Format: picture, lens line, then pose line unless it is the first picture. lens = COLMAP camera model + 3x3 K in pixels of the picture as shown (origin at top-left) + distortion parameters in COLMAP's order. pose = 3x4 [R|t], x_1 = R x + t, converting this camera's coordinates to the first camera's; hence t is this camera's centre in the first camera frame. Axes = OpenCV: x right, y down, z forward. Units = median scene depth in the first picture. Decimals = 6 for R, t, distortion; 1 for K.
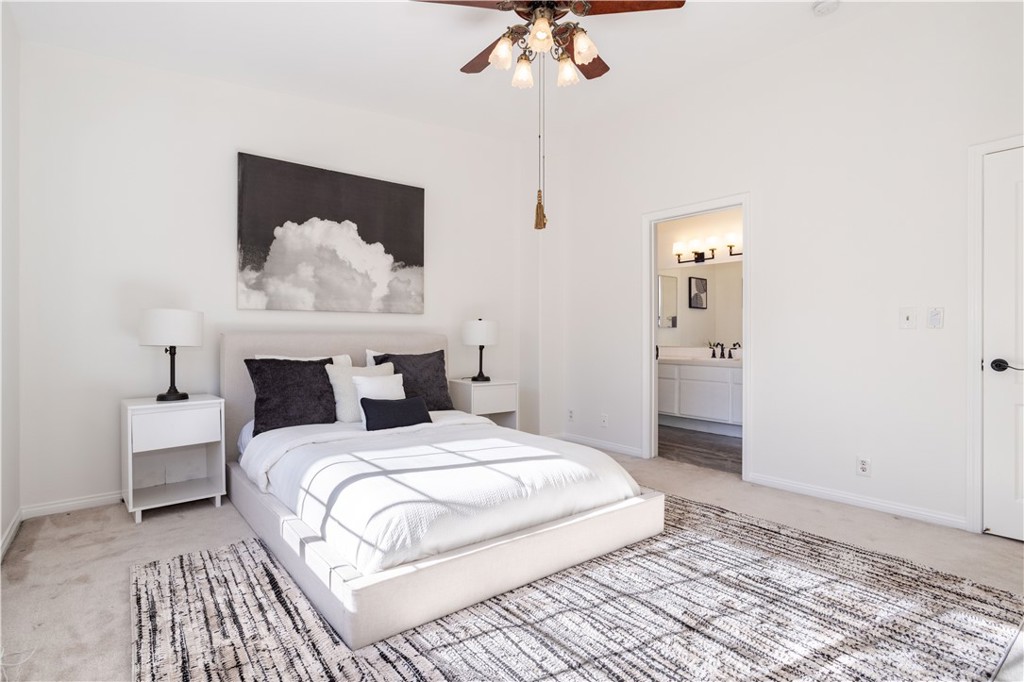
lens RADIAL K [[503.4, 0, 511.8], [0, 503.4, 336.7], [0, 0, 1]] dist [-0.038559, 0.003905]
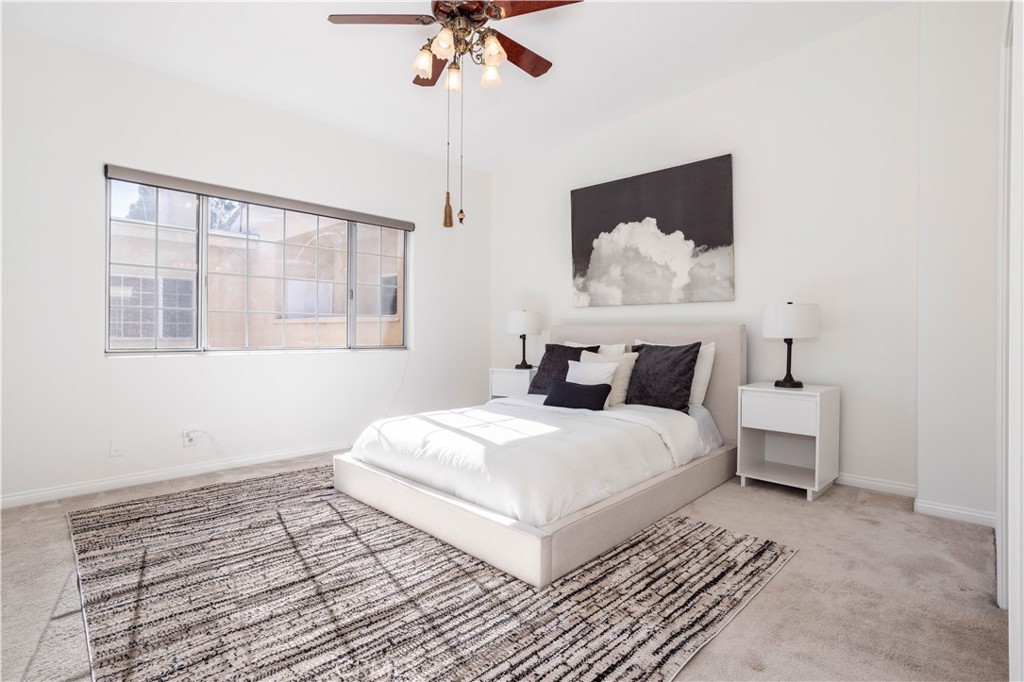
lens RADIAL K [[503.4, 0, 512.3], [0, 503.4, 338.0], [0, 0, 1]] dist [-0.038559, 0.003905]
pose [[0.143956, 0.016199, -0.989452, 0.687650], [0.001377, 0.999862, 0.016569, 0.004250], [0.989583, -0.003748, 0.143914, 0.569908]]
